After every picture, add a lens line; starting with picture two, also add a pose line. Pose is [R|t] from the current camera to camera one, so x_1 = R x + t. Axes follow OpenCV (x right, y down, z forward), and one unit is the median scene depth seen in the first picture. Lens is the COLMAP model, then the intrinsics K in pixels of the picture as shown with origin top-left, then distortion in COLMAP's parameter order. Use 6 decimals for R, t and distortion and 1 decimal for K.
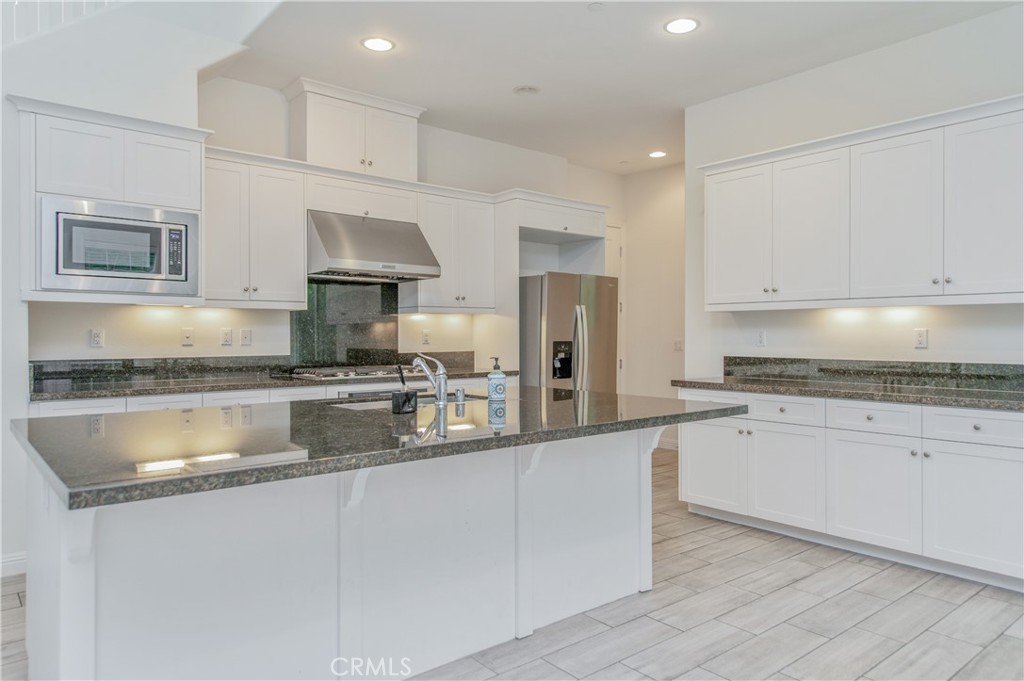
lens RADIAL K [[671.9, 0, 511.4], [0, 671.9, 327.3], [0, 0, 1]] dist [0.028318, -0.004869]
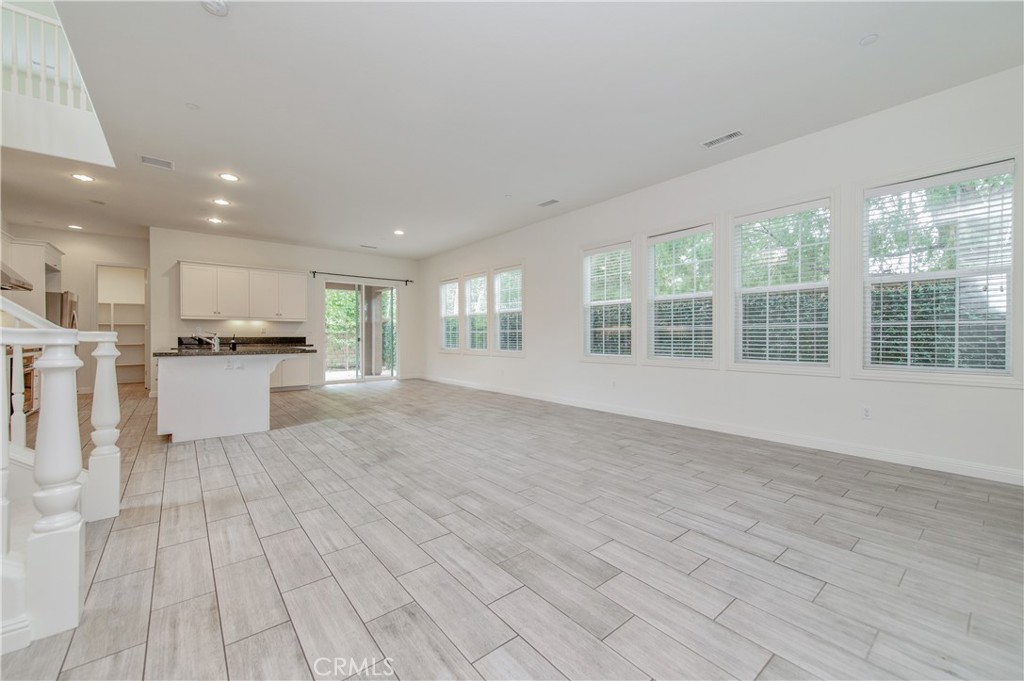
lens RADIAL K [[401.5, 0, 511.9], [0, 401.5, 339.4], [0, 0, 1]] dist [0.014574, -0.003025]
pose [[0.011803, -0.005321, 0.999916, -1.240278], [-0.012049, 0.999912, 0.005463, 0.029938], [-0.999858, -0.012113, 0.011738, -0.244774]]
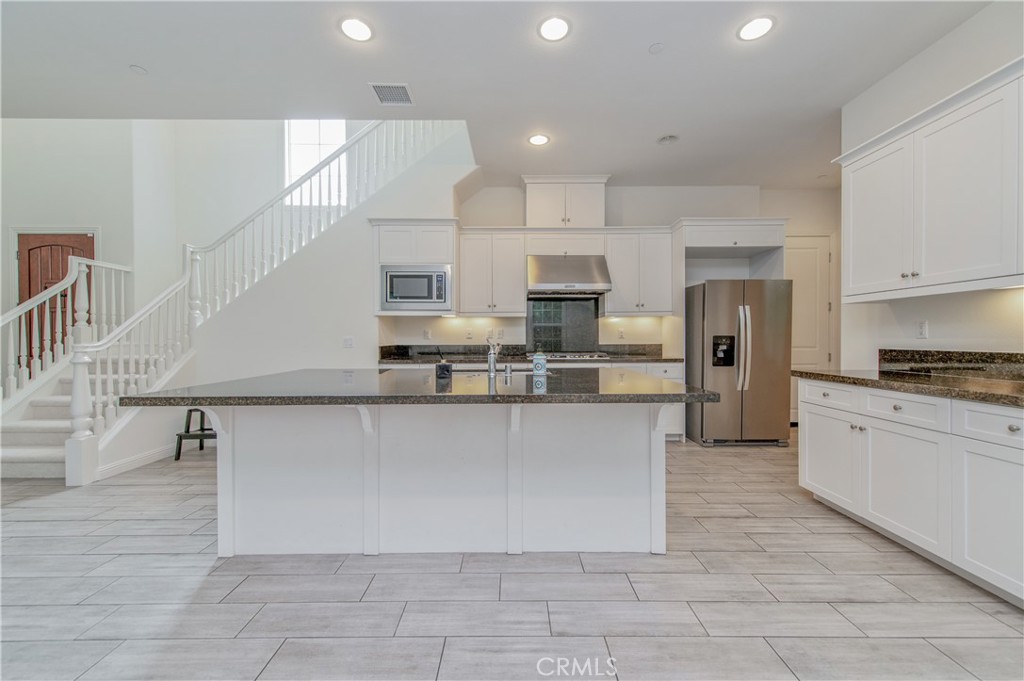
lens RADIAL K [[401.5, 0, 517.3], [0, 401.5, 338.3], [0, 0, 1]] dist [0.014574, -0.003025]
pose [[0.772721, -0.002687, -0.634740, 0.307243], [0.009987, 0.999919, 0.007925, 0.019047], [0.634667, -0.012463, 0.772685, 0.237653]]
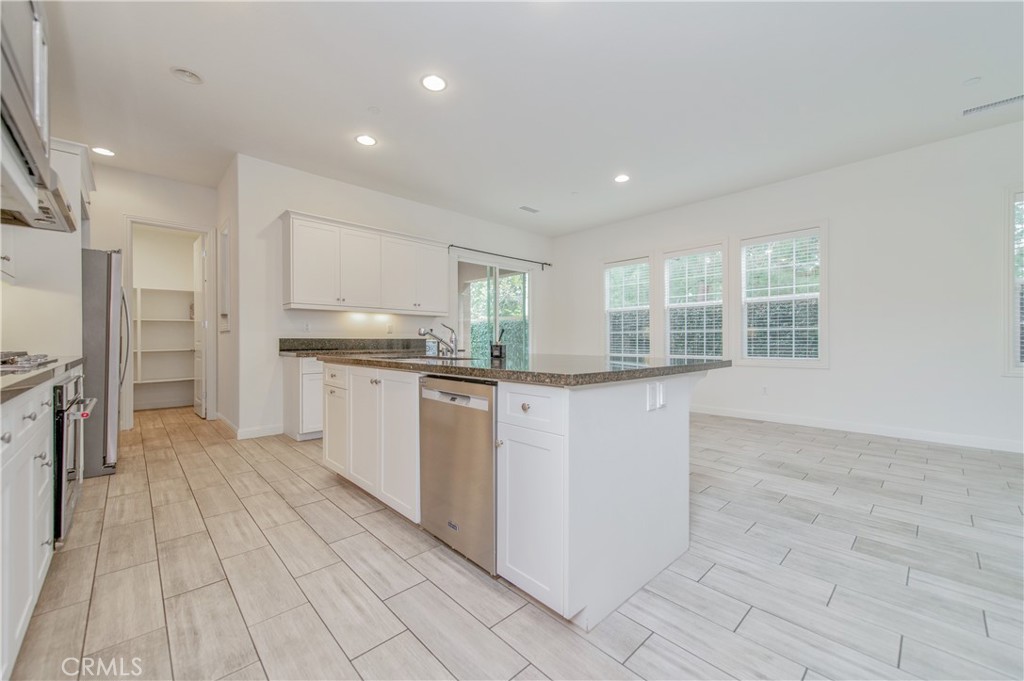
lens RADIAL K [[401.5, 0, 520.6], [0, 401.5, 336.5], [0, 0, 1]] dist [0.014574, -0.003025]
pose [[-0.075214, 0.013626, 0.997074, -0.664807], [-0.007082, 0.999874, -0.014198, 0.049734], [-0.997142, -0.008129, -0.075108, 0.588100]]
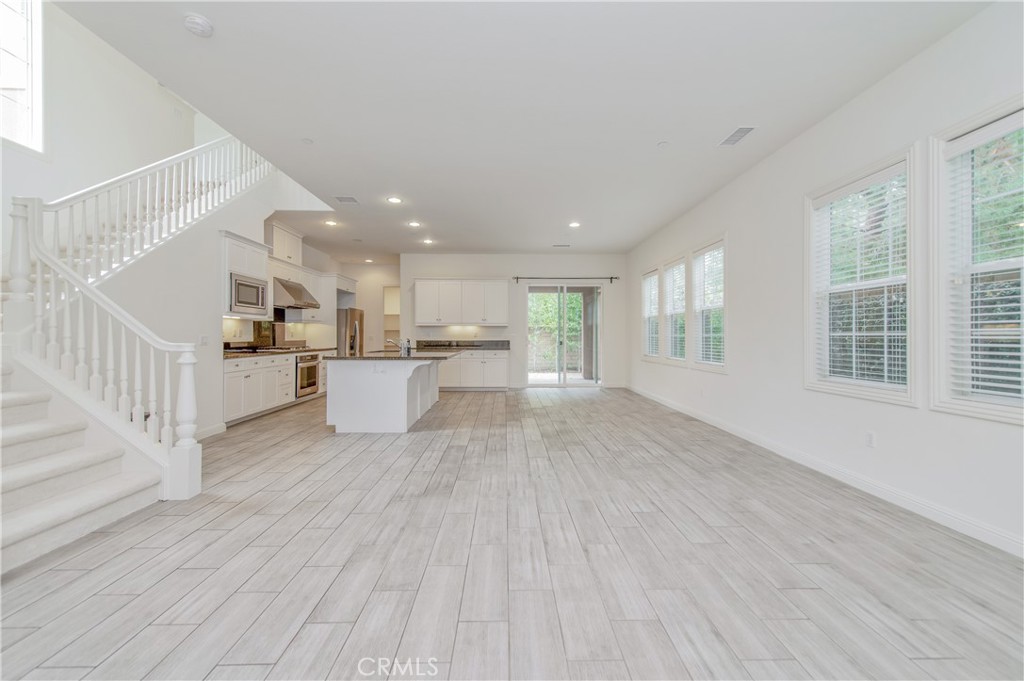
lens RADIAL K [[401.5, 0, 510.1], [0, 401.5, 337.8], [0, 0, 1]] dist [0.014574, -0.003025]
pose [[0.630225, 0.000369, 0.776412, -0.890008], [-0.013626, 0.999851, 0.010585, 0.006649], [-0.776293, -0.017251, 0.630137, -0.502631]]
